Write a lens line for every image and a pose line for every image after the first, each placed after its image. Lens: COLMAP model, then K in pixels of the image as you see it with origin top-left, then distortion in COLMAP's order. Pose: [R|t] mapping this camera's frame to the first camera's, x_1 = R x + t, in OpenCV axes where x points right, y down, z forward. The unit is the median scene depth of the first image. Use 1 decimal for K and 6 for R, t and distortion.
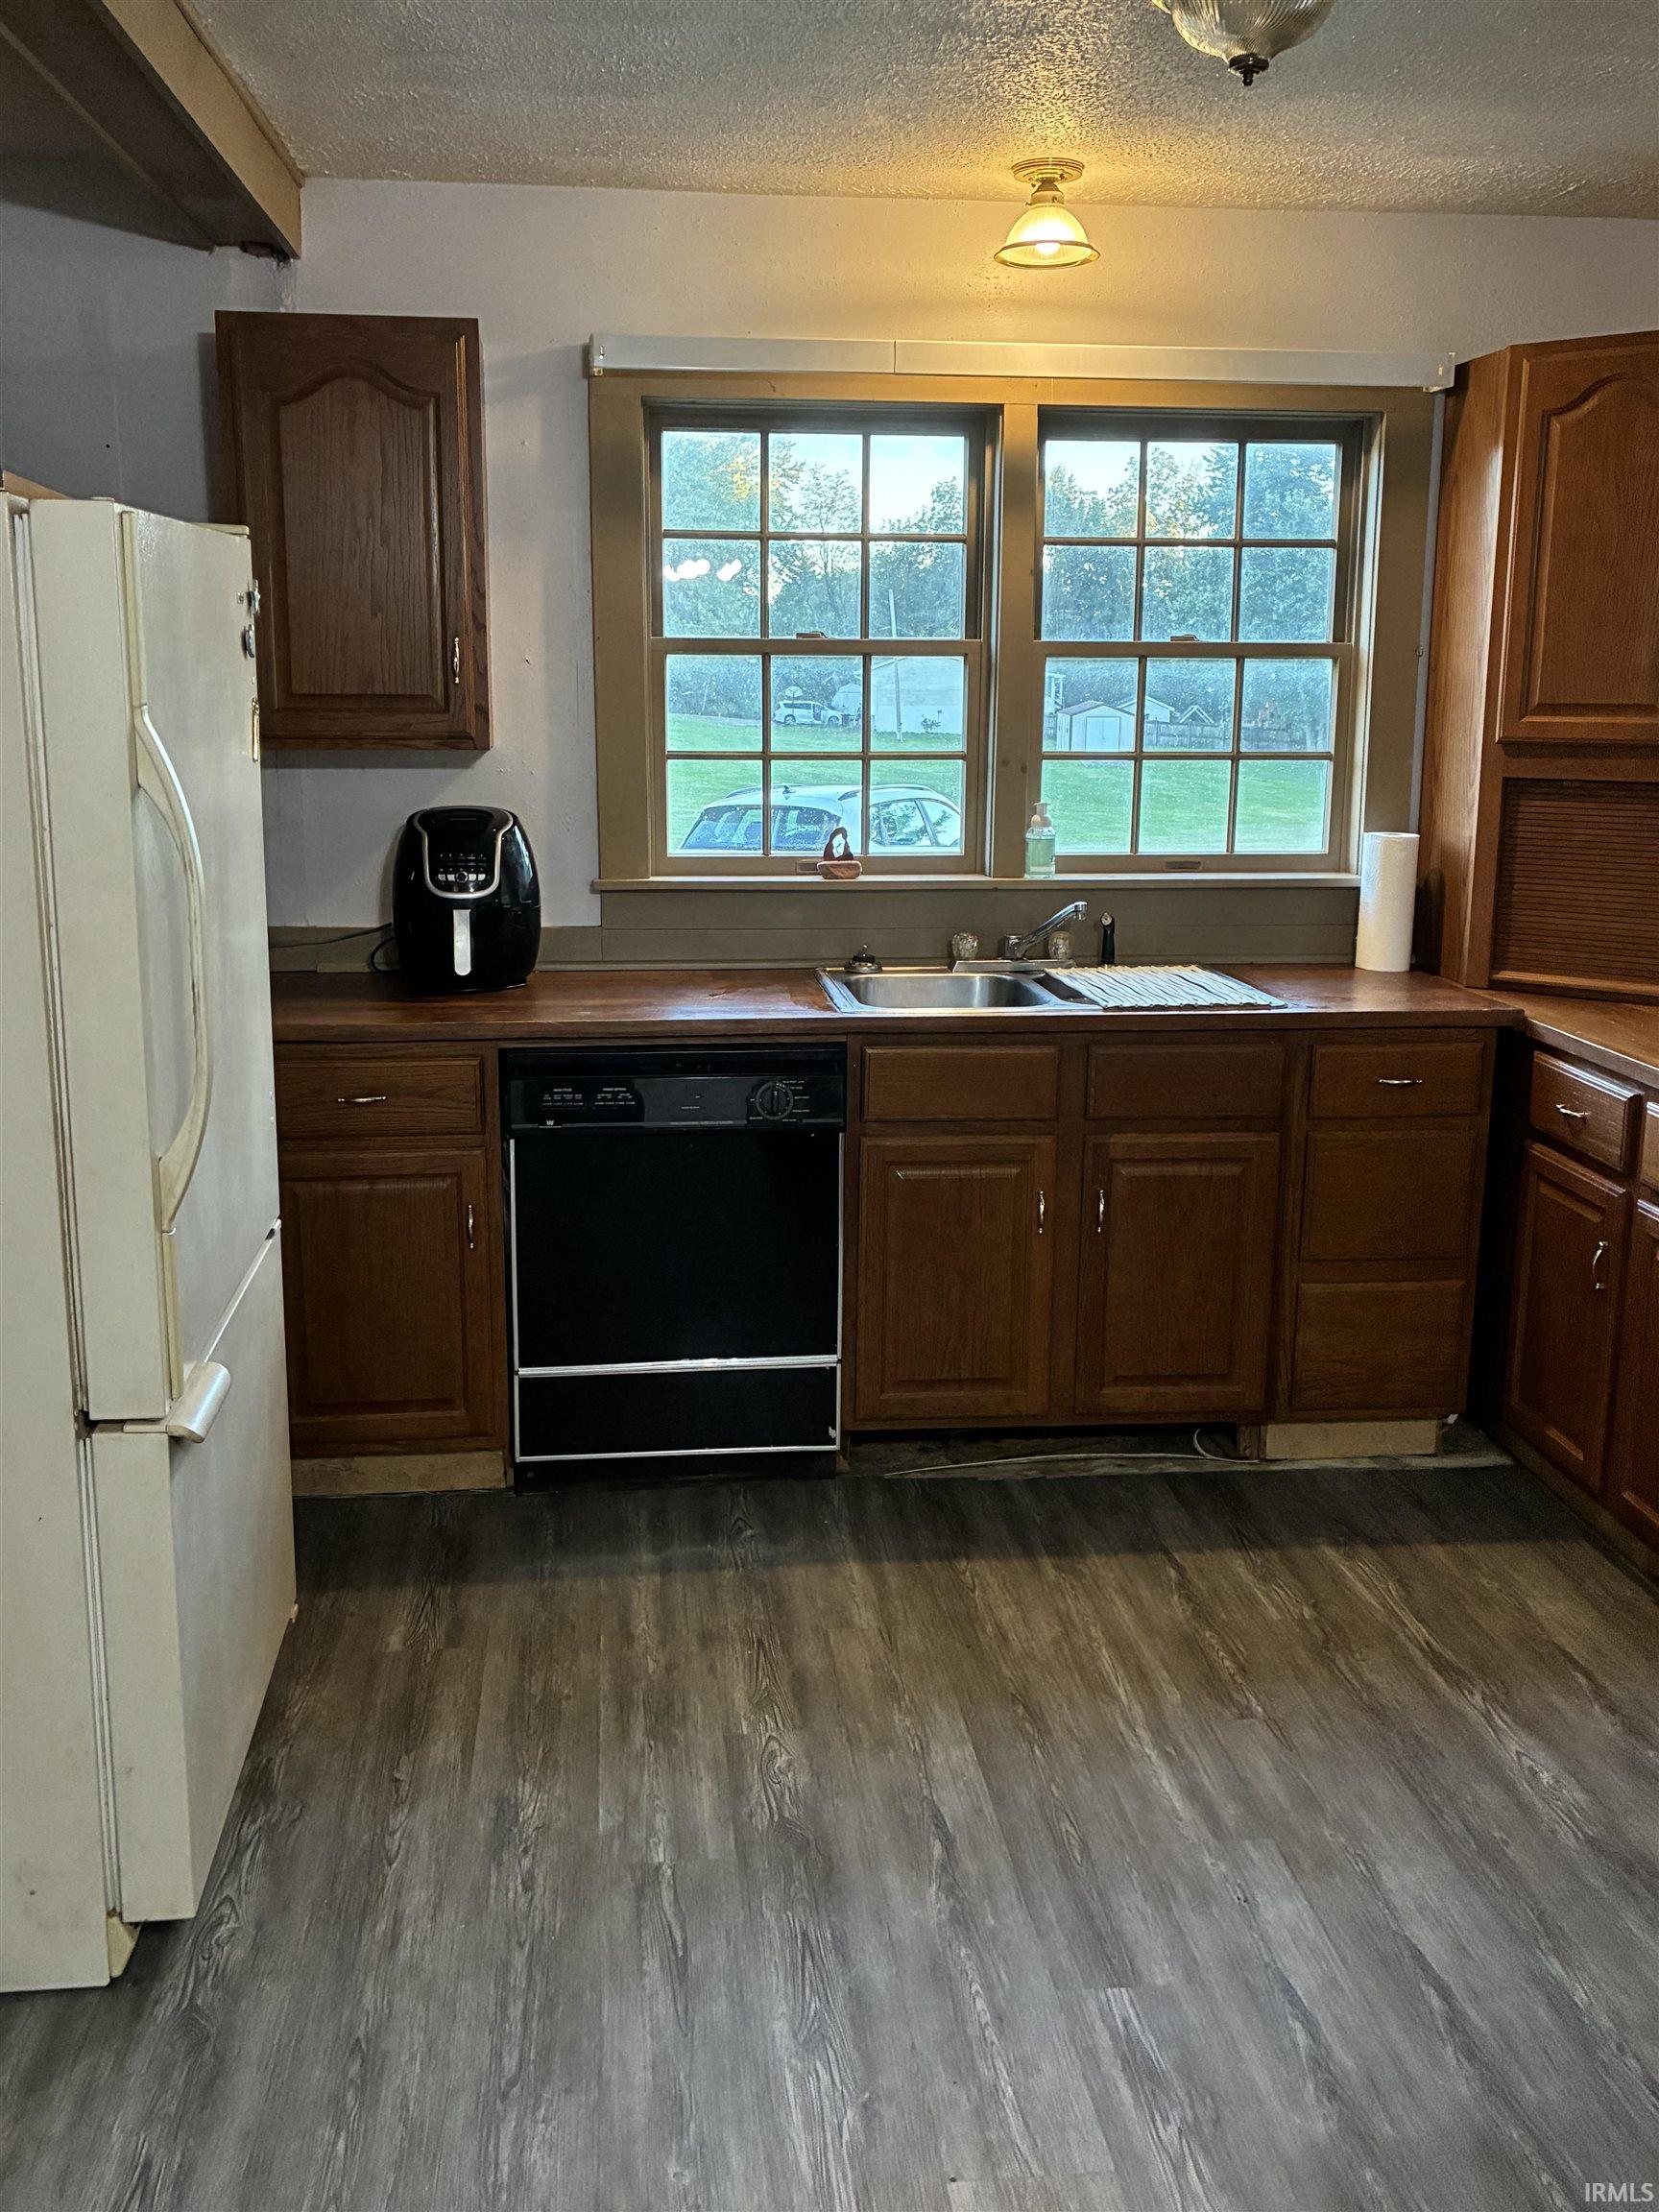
lens RADIAL K [[2005.6, 0, 829.0], [0, 2005.6, 1105.9], [0, 0, 1]] dist [0.013652, 0.000000]
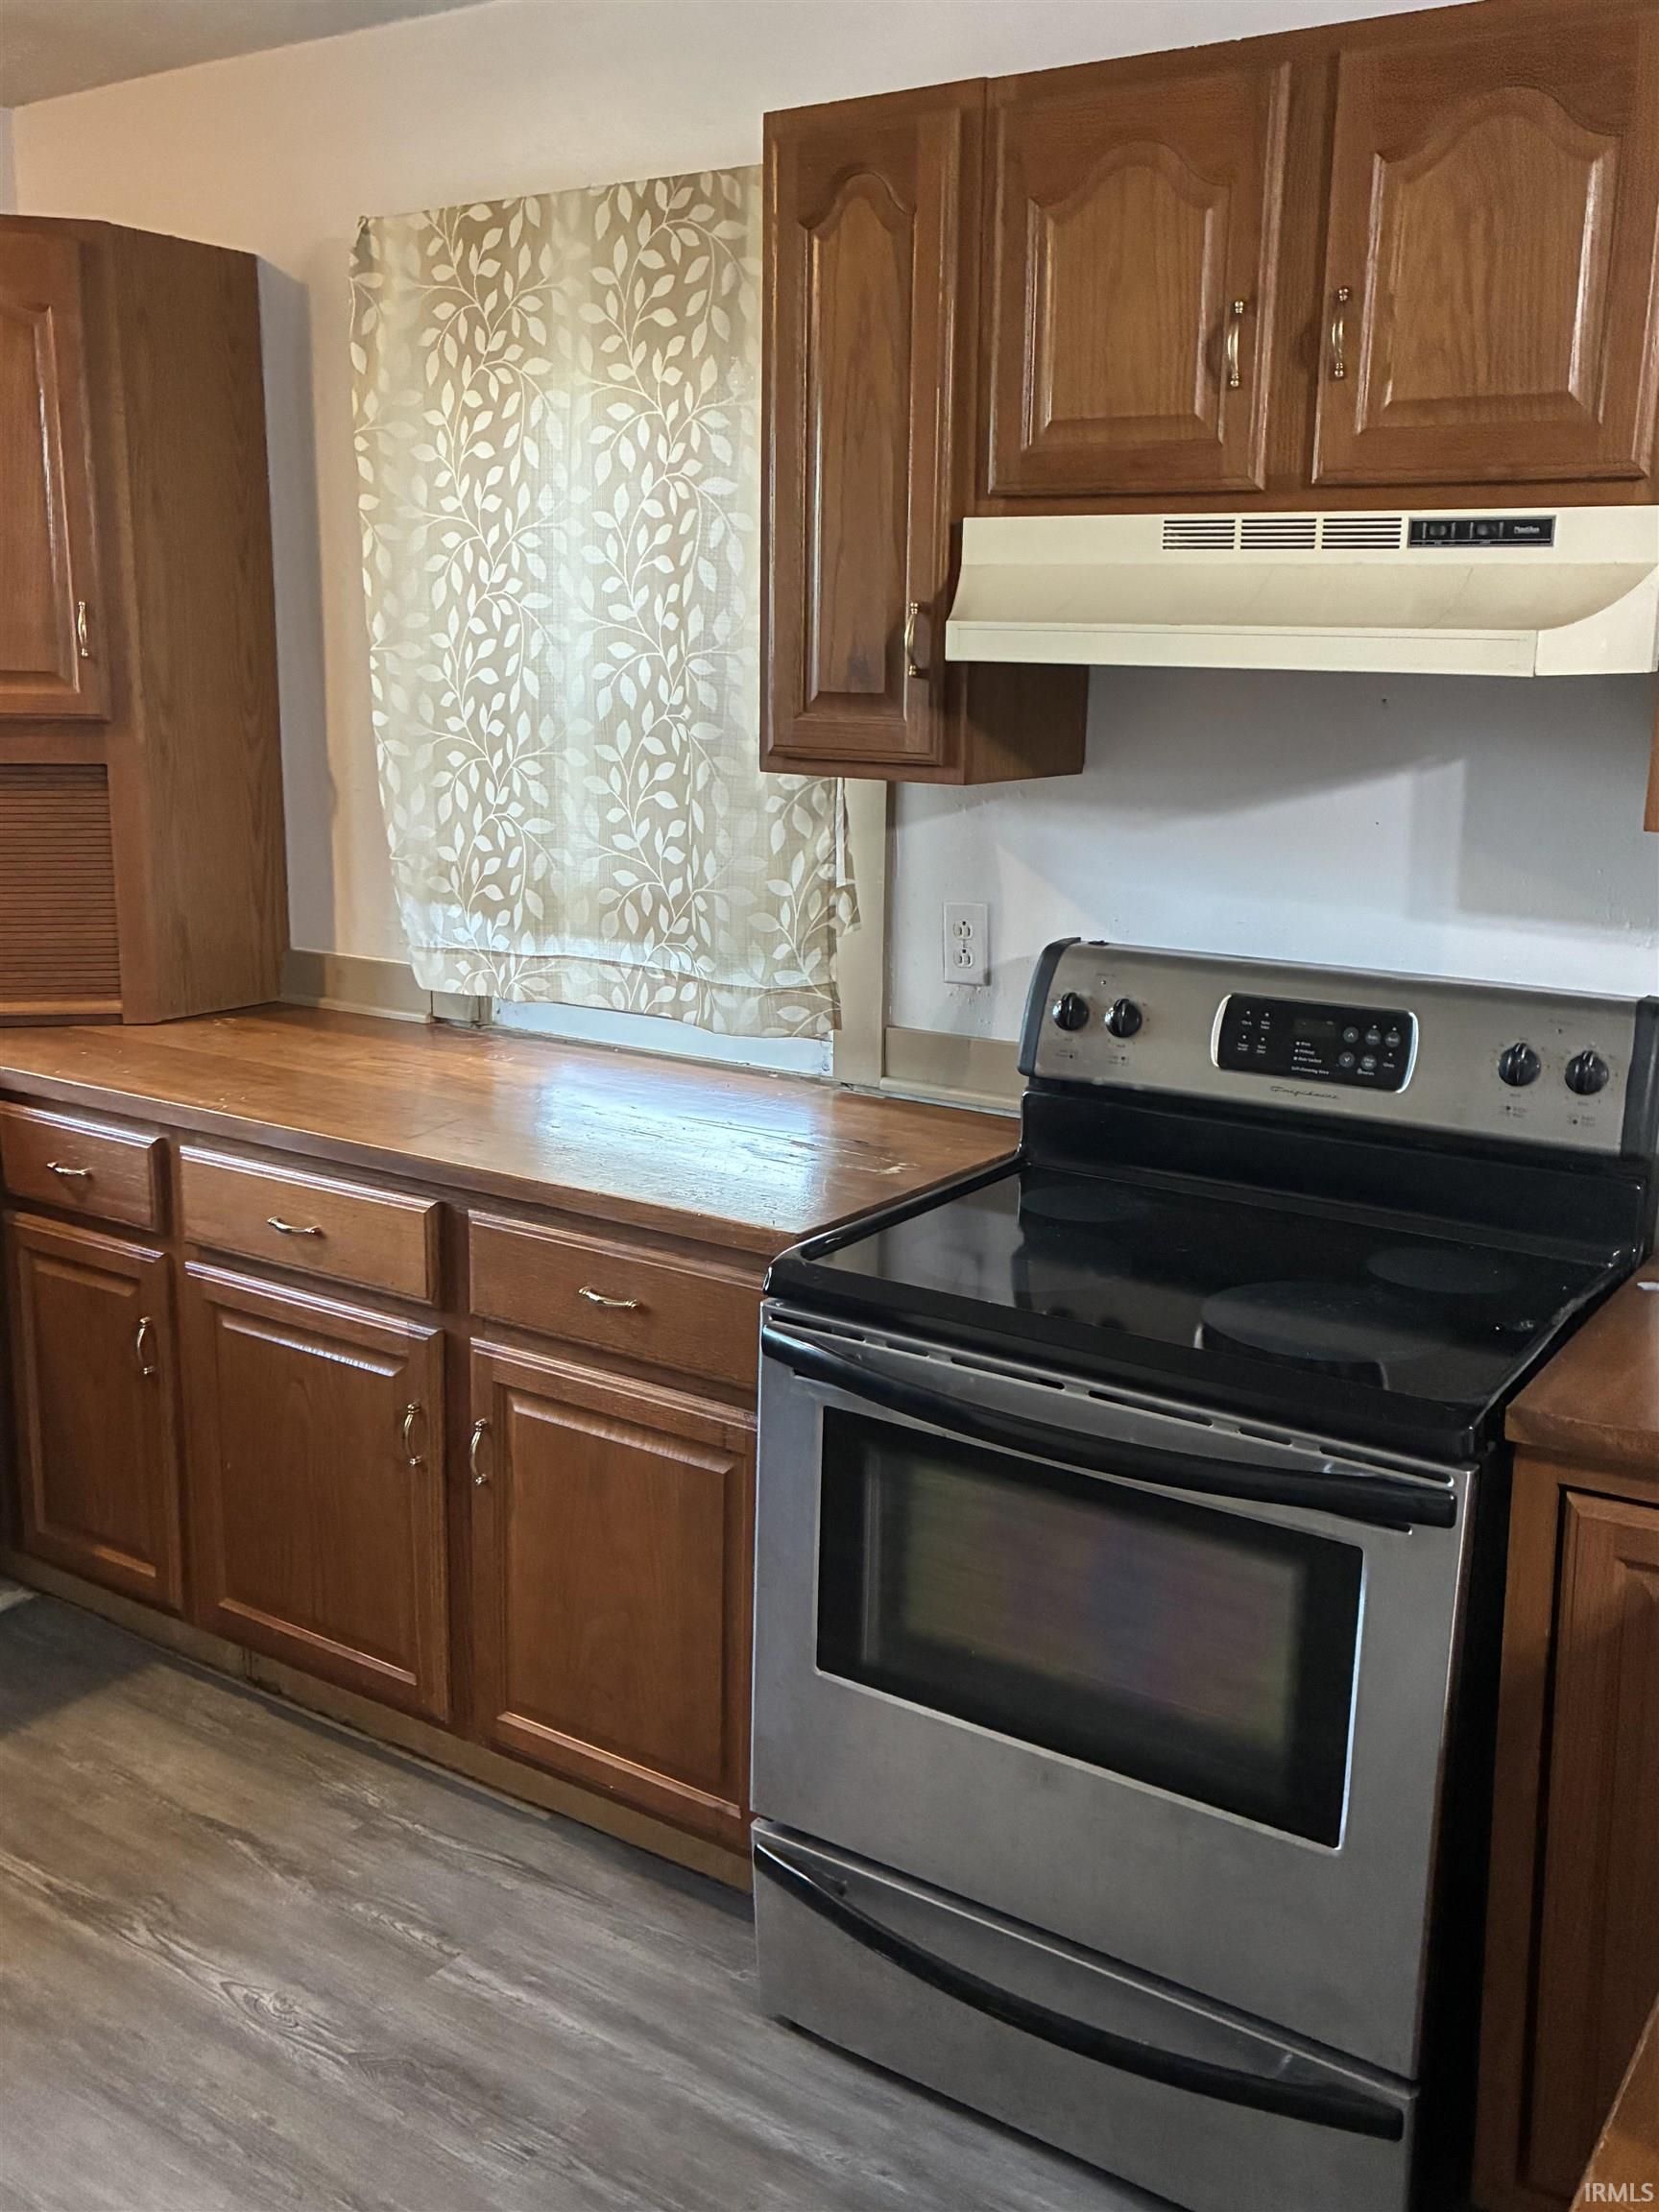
lens RADIAL K [[2005.6, 0, 833.2], [0, 2005.6, 1092.9], [0, 0, 1]] dist [0.013652, 0.000000]
pose [[0.646437, -0.158835, 0.746251, -0.036275], [0.153646, 0.985153, 0.076589, -0.045075], [-0.747336, 0.065149, 0.661244, 0.238101]]
